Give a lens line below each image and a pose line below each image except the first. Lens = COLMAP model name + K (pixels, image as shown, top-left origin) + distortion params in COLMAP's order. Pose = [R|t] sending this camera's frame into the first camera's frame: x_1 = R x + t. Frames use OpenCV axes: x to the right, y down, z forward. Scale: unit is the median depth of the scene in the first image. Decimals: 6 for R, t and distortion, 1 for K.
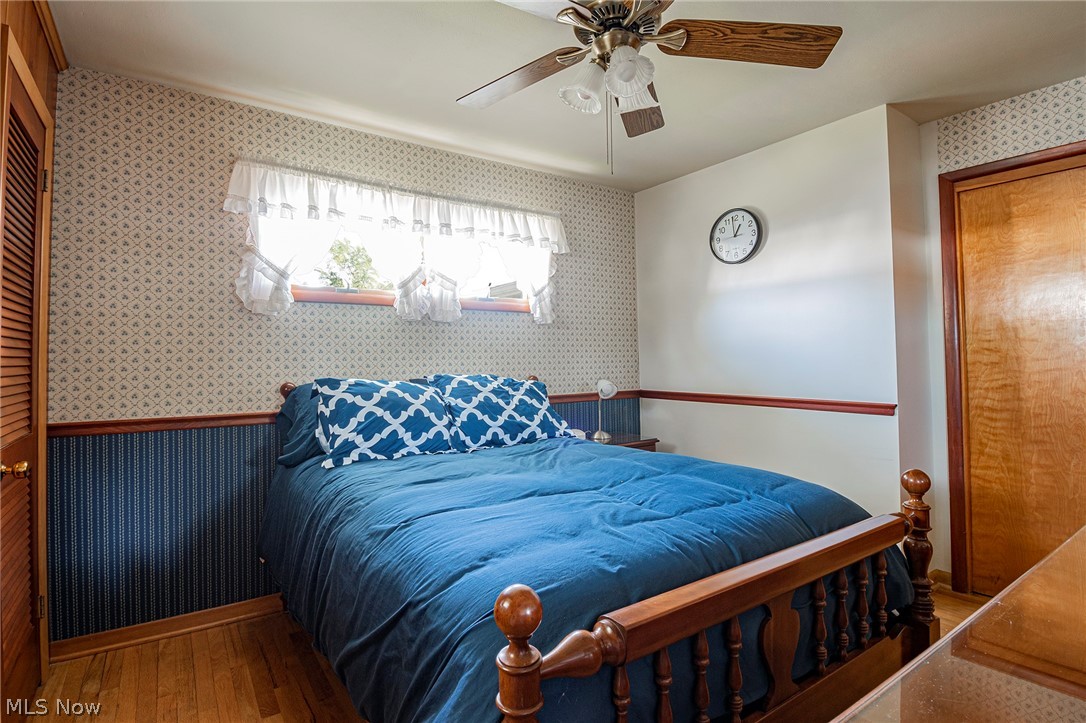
lens RADIAL K [[545.6, 0, 543.3], [0, 545.6, 340.8], [0, 0, 1]] dist [-0.019929, -0.000724]
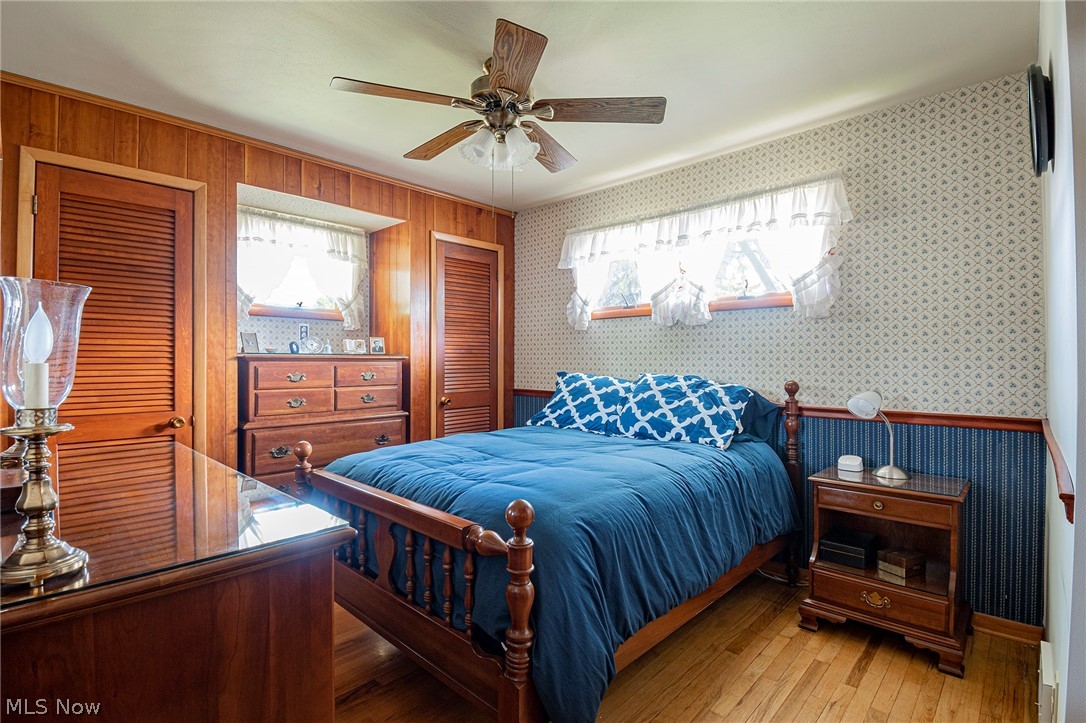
lens RADIAL K [[499.3, 0, 543.3], [0, 499.3, 364.2], [0, 0, 1]] dist [0.005480, -0.004249]
pose [[0.200389, 0.019659, -0.979519, 0.777413], [0.027899, 0.999279, 0.025763, 0.008977], [0.979319, -0.032490, 0.199696, 0.540605]]
